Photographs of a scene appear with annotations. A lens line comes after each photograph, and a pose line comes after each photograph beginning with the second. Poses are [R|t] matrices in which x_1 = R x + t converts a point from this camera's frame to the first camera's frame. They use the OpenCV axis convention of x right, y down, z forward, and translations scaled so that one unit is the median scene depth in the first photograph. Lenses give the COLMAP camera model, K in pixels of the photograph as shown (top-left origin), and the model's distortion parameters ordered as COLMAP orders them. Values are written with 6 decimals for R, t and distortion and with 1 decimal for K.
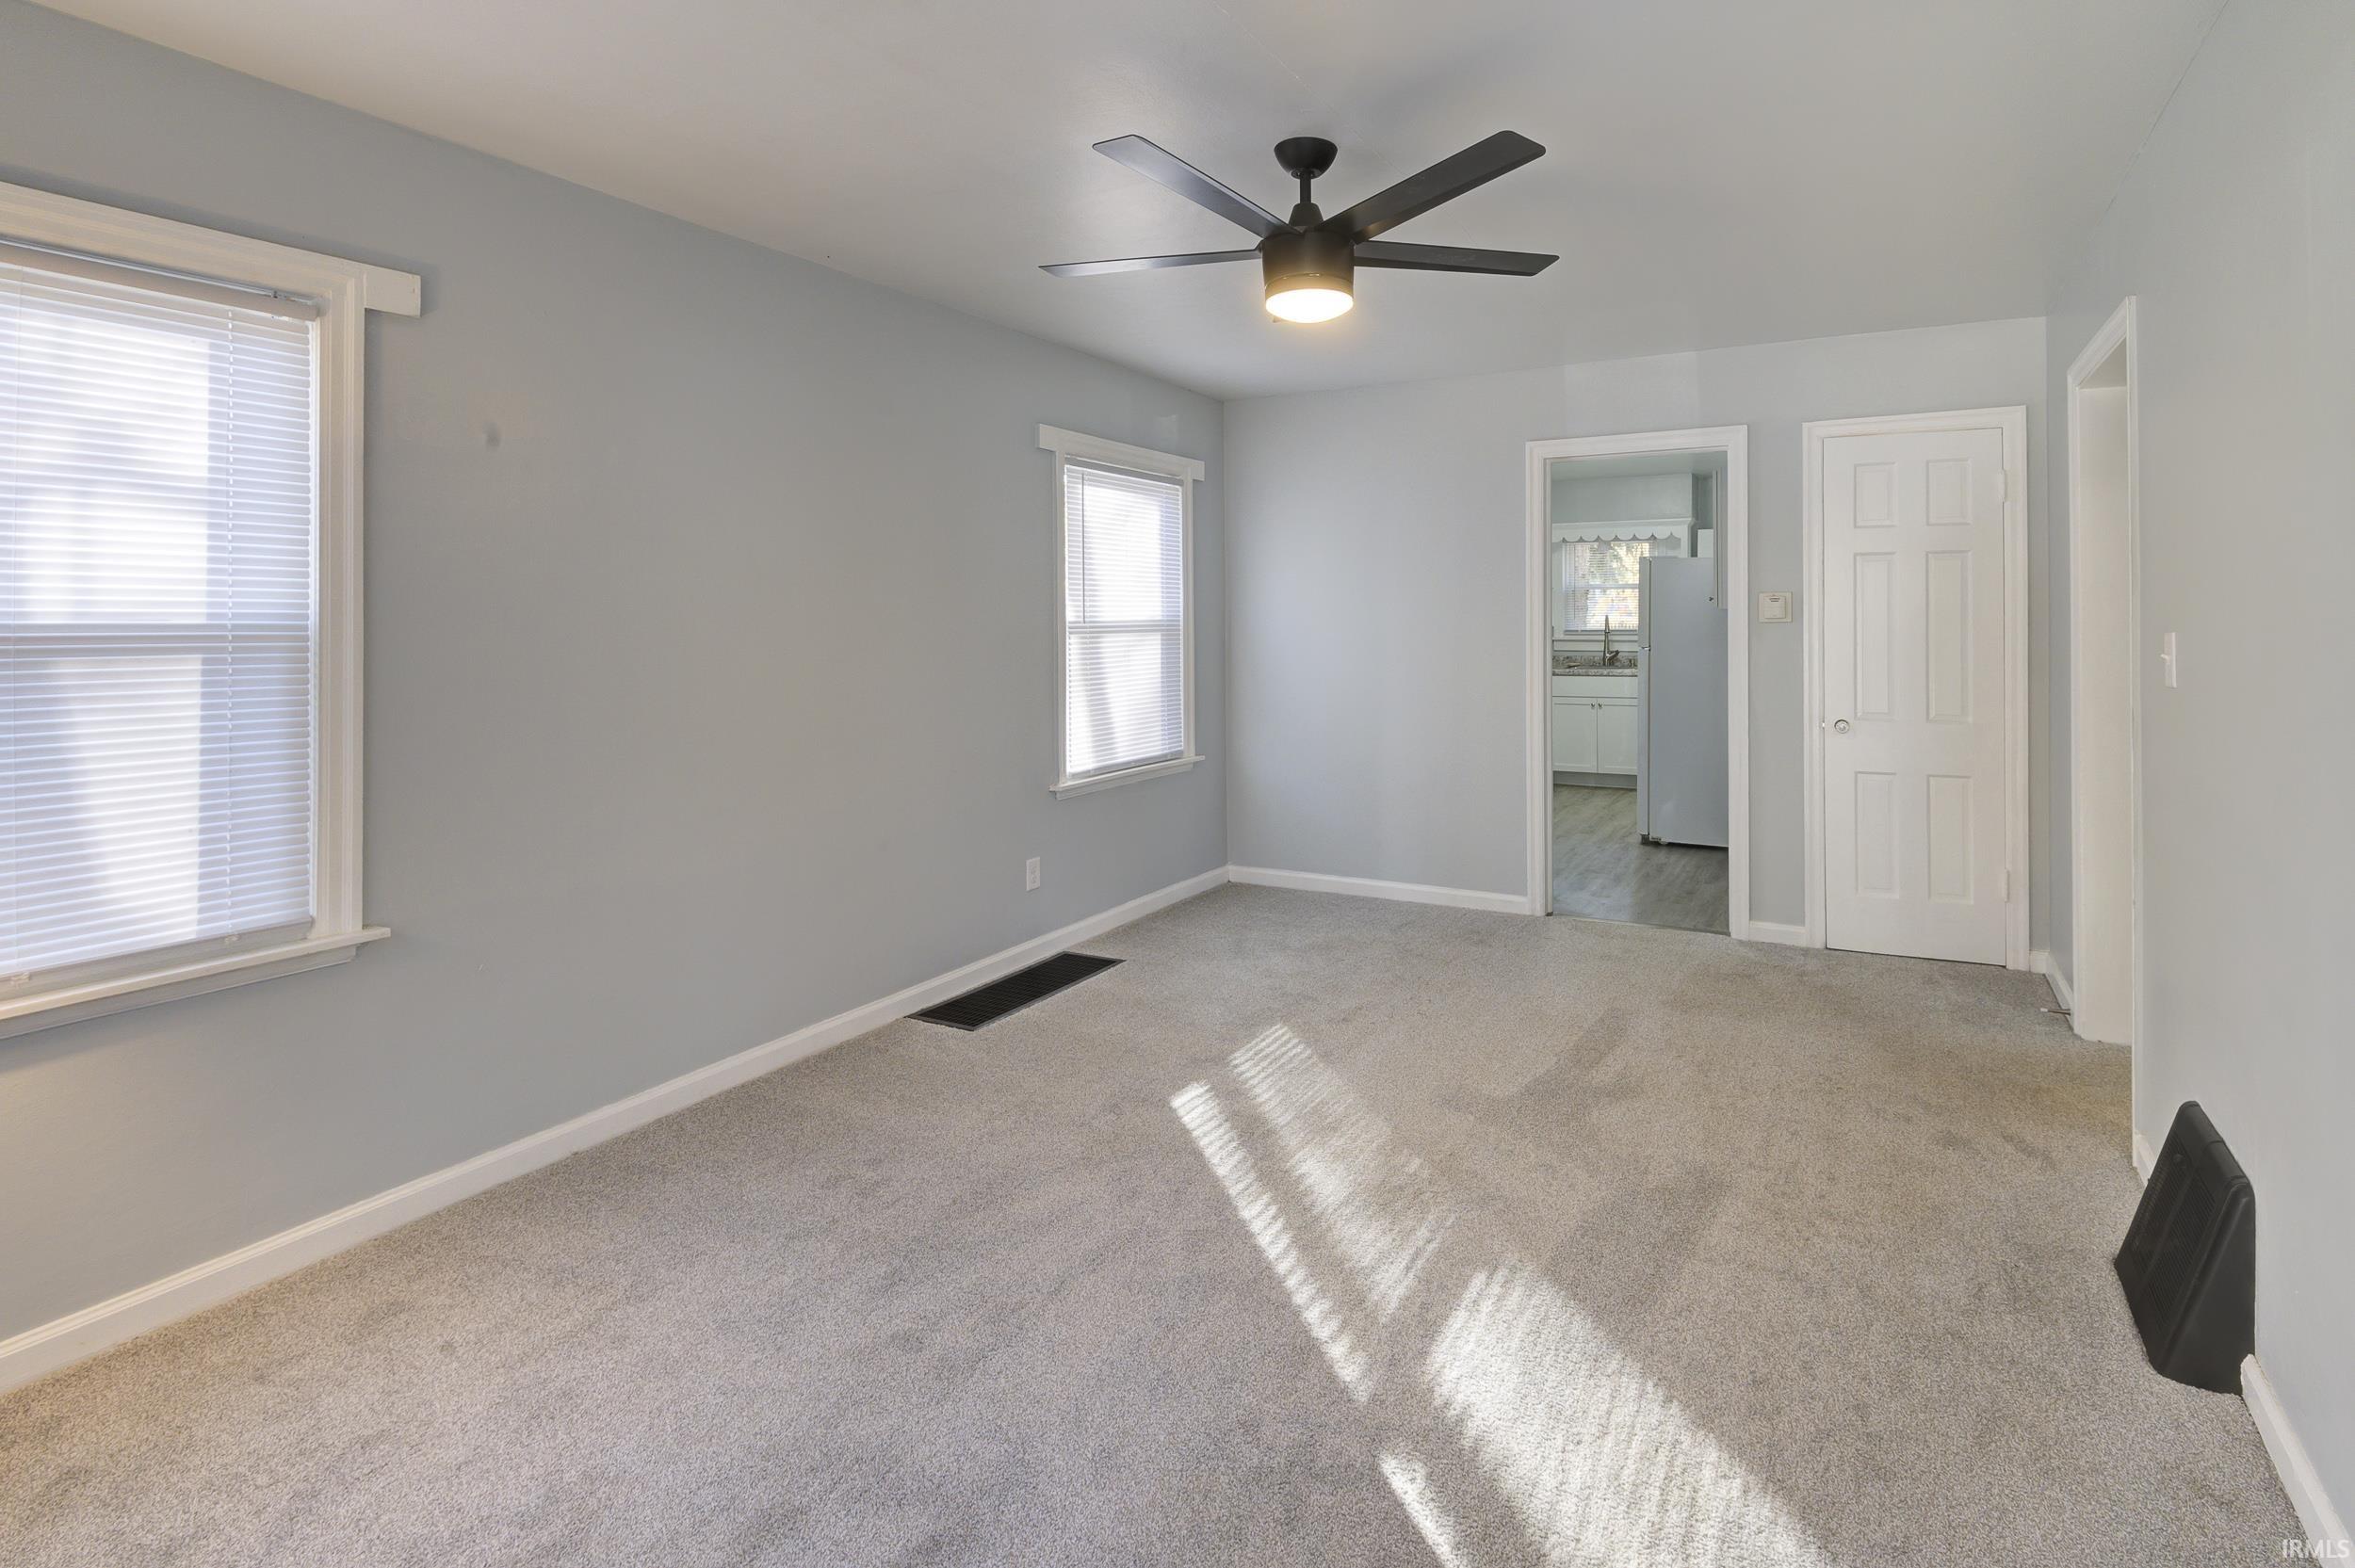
lens RADIAL K [[1076.9, 0, 1180.4], [0, 1076.9, 785.7], [0, 0, 1]] dist [0.002383, -0.008858]
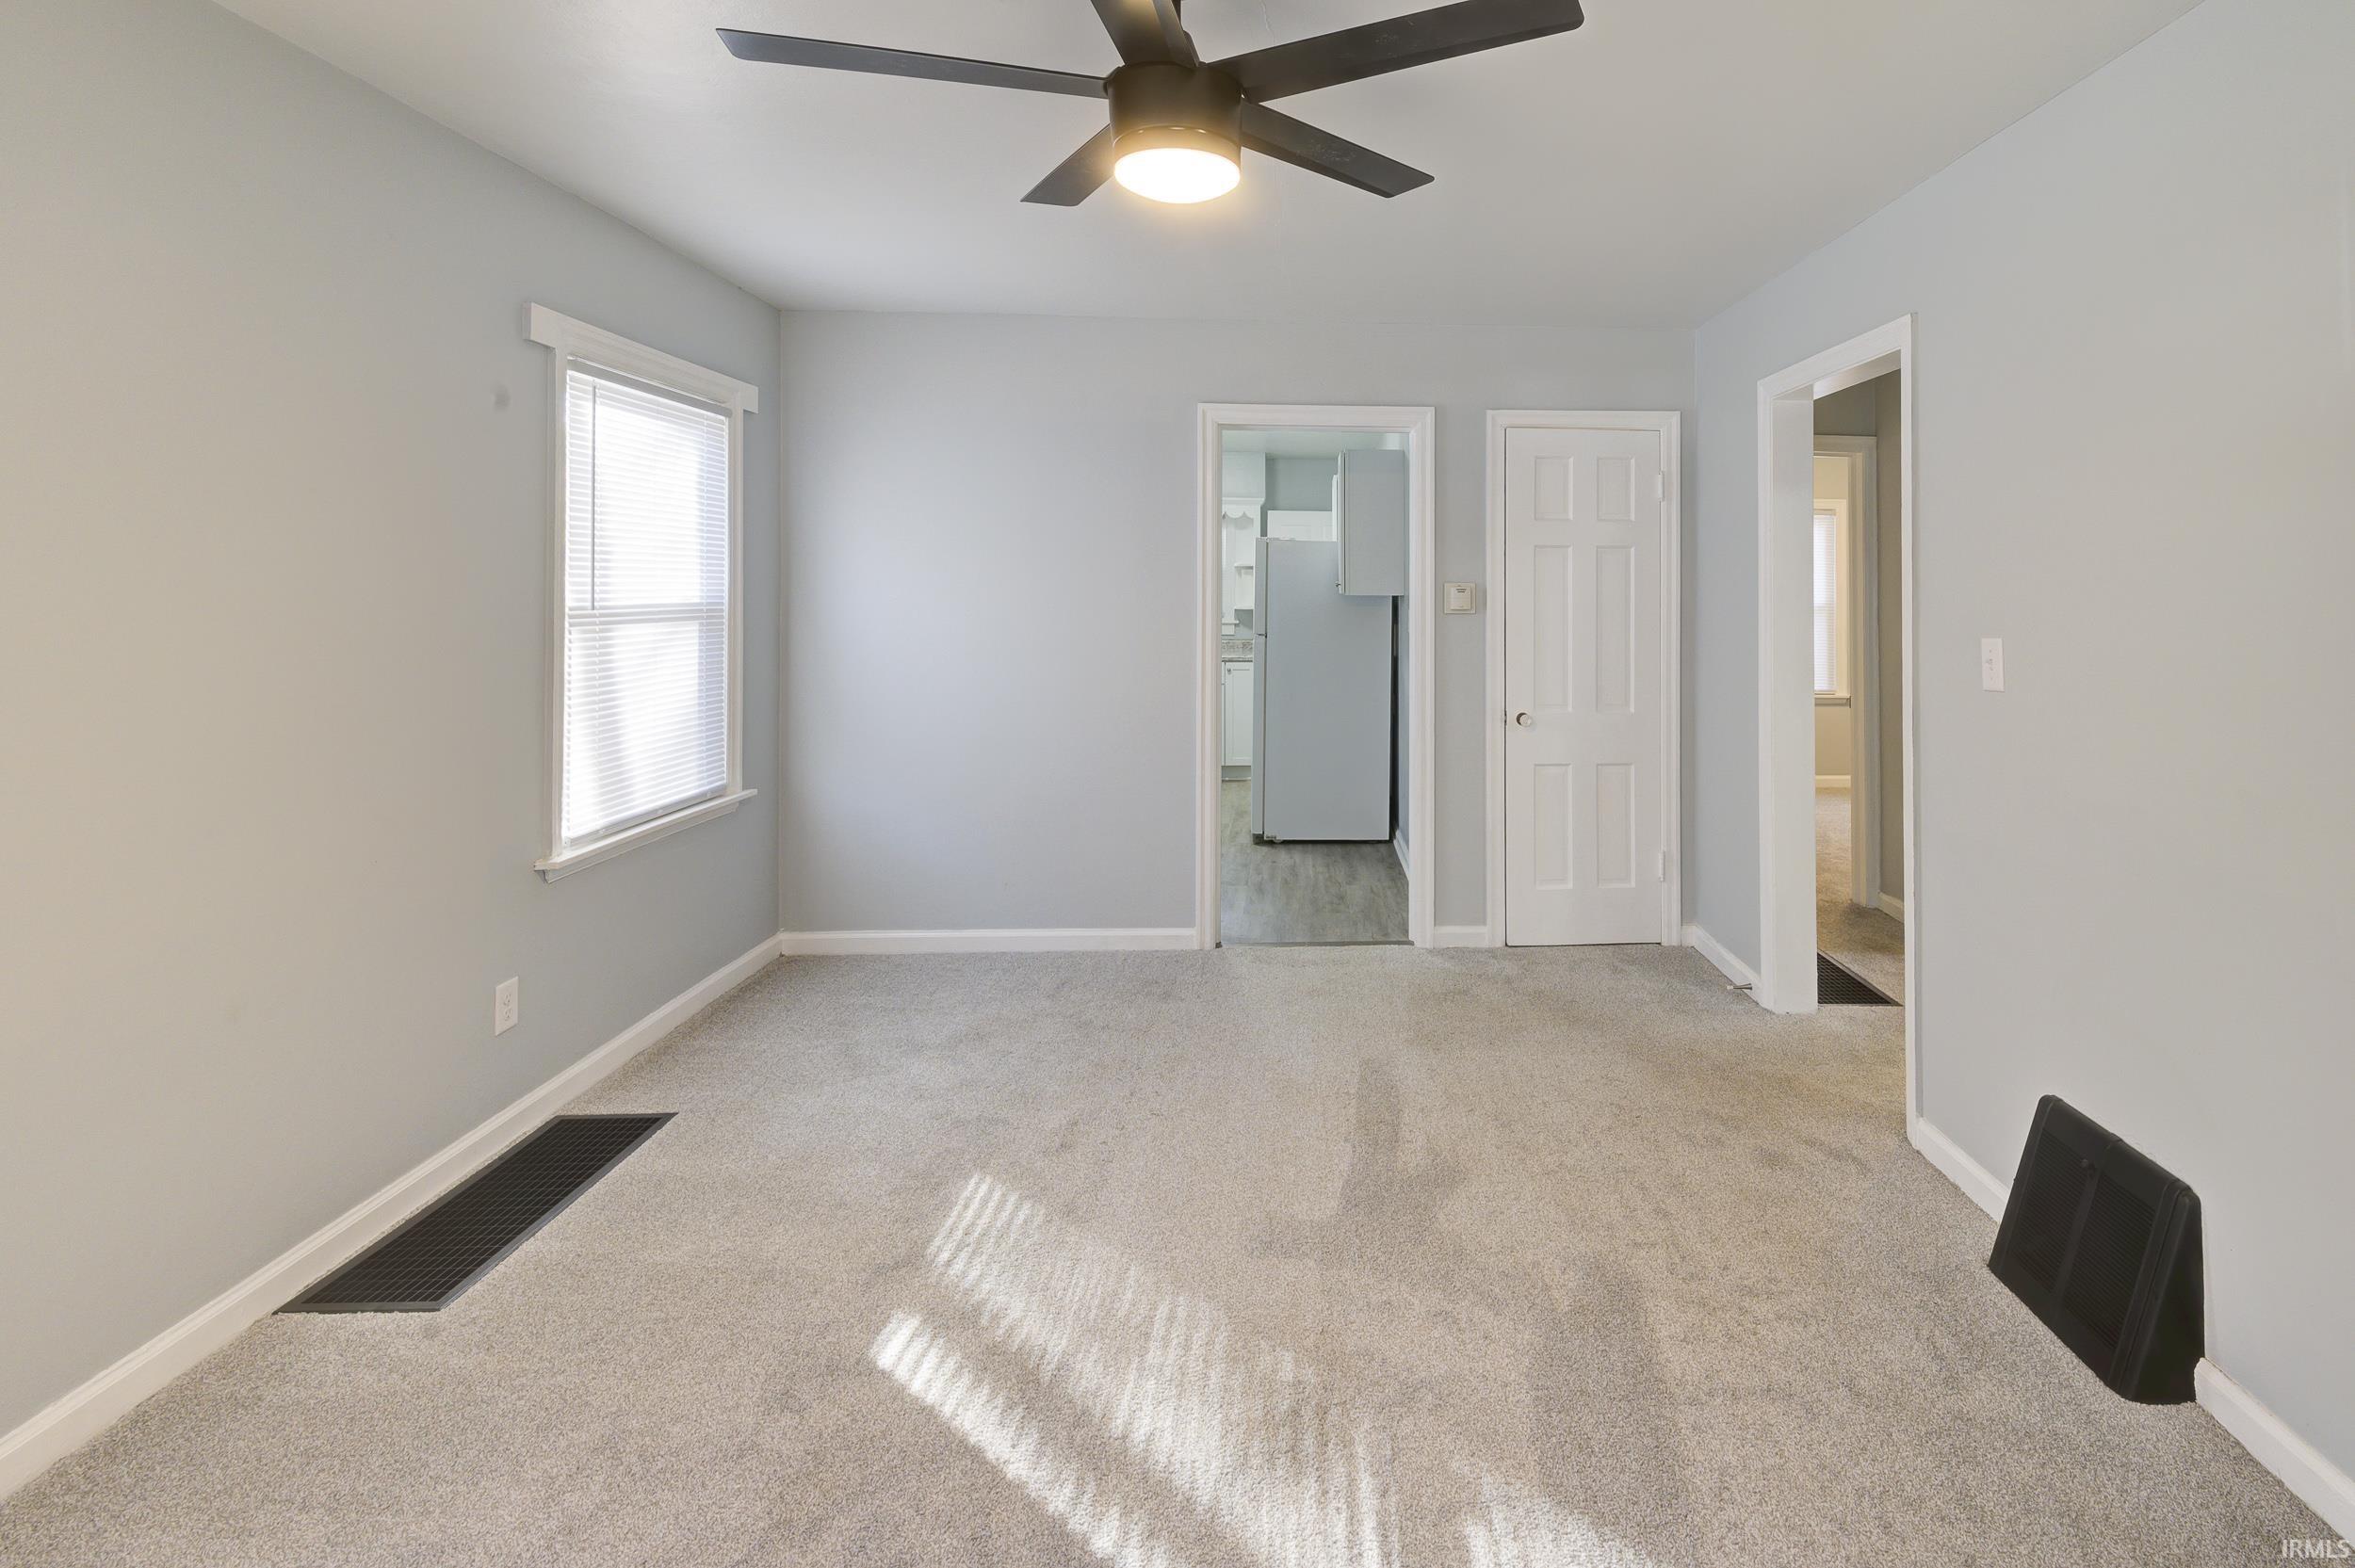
lens RADIAL K [[1123.8, 0, 1172.5], [0, 1123.8, 677.9], [0, 0, 1]] dist [0.006151, -0.001046]
pose [[0.849366, -0.032798, 0.526784, -0.180455], [0.069187, 0.996374, -0.049519, -0.060161], [-0.523249, 0.078507, 0.848556, 0.277058]]
